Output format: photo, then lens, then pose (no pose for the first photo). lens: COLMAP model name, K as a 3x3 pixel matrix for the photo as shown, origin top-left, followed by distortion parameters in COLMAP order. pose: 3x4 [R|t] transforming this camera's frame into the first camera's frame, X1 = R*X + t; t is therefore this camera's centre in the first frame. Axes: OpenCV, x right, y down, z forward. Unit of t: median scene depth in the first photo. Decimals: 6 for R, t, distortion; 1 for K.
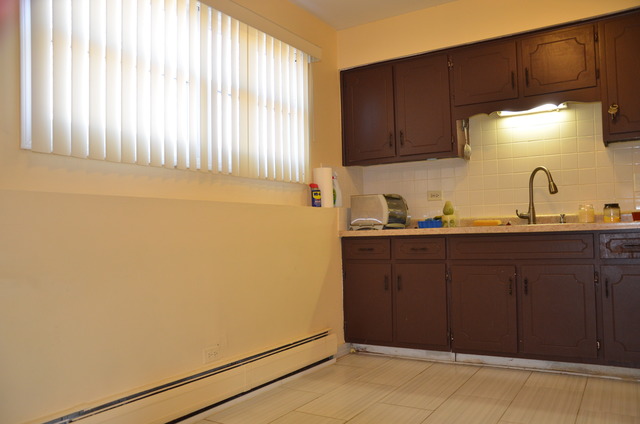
lens RADIAL K [[565.5, 0, 320.9], [0, 565.5, 210.3], [0, 0, 1]] dist [-0.062482, 0.085110]
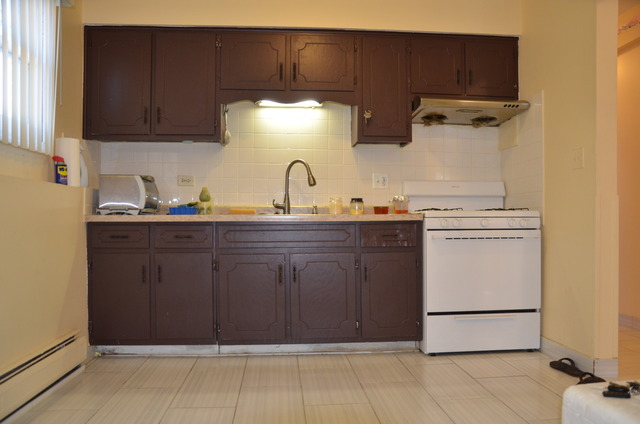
lens RADIAL K [[565.5, 0, 322.5], [0, 565.5, 214.0], [0, 0, 1]] dist [-0.062482, 0.085110]
pose [[0.804659, 0.031134, 0.592920, -0.189478], [-0.046524, 0.998860, 0.010689, 0.010164], [-0.591911, -0.036186, 0.805190, 0.119889]]
